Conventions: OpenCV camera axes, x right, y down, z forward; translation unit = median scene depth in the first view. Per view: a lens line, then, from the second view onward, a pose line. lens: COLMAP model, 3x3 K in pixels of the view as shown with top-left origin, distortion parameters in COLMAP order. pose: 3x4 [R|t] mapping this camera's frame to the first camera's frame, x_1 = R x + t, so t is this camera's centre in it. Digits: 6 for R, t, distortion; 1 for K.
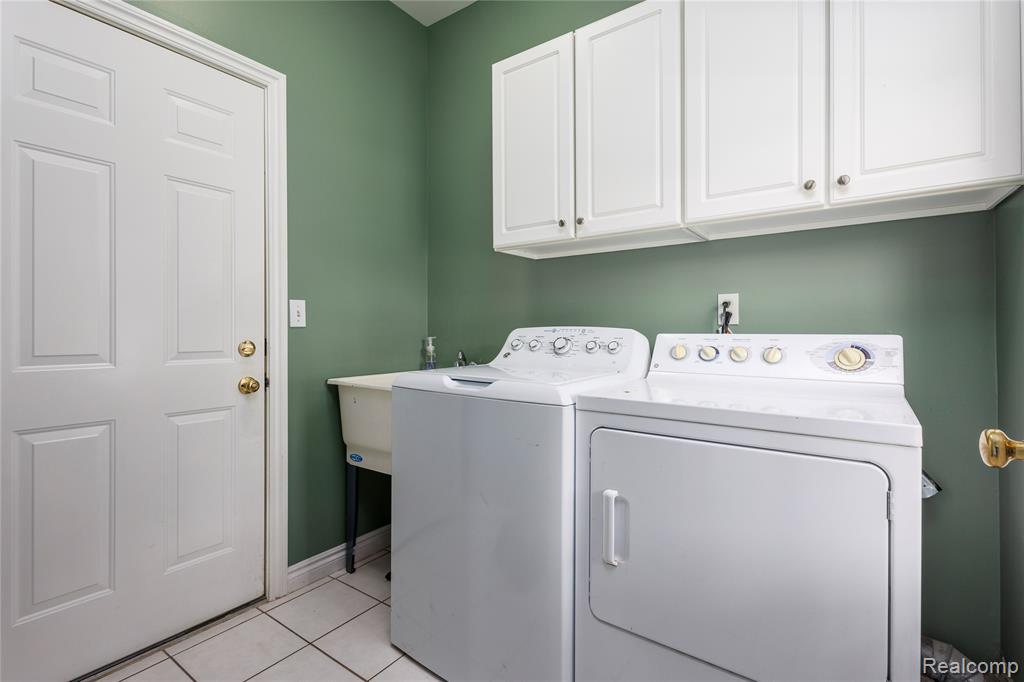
lens RADIAL K [[476.7, 0, 512.6], [0, 476.7, 335.9], [0, 0, 1]] dist [0.008077, -0.001990]
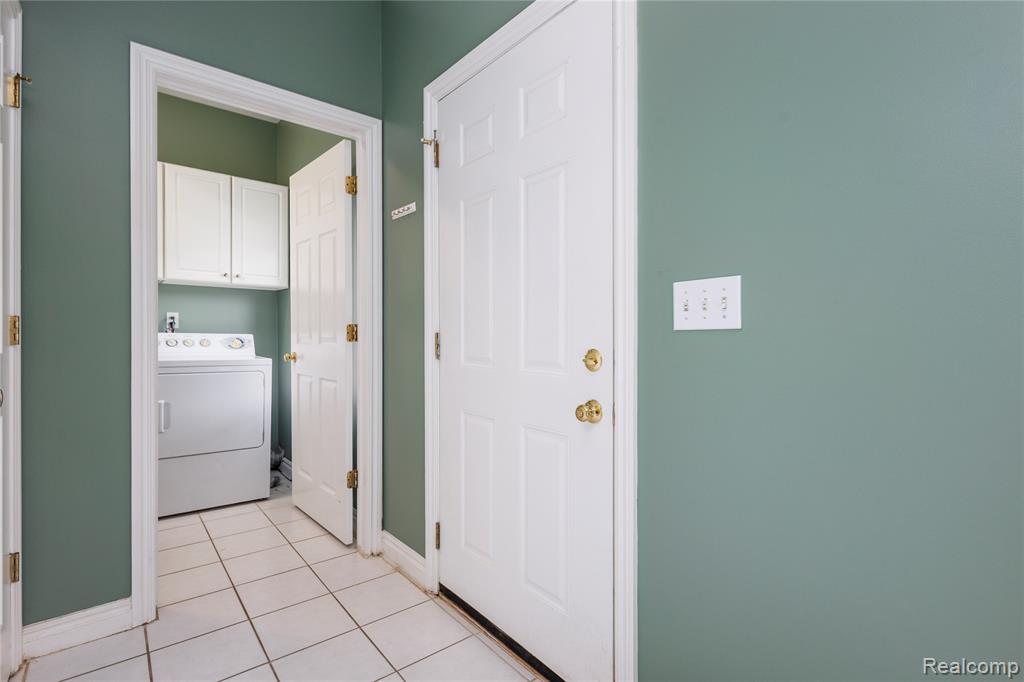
lens RADIAL K [[476.7, 0, 512.5], [0, 476.7, 339.9], [0, 0, 1]] dist [0.008077, -0.001990]
pose [[0.251080, -0.000792, 0.967966, -1.239594], [0.000835, 0.999999, 0.000601, 0.026364], [-0.967966, 0.000658, 0.251080, -0.936142]]
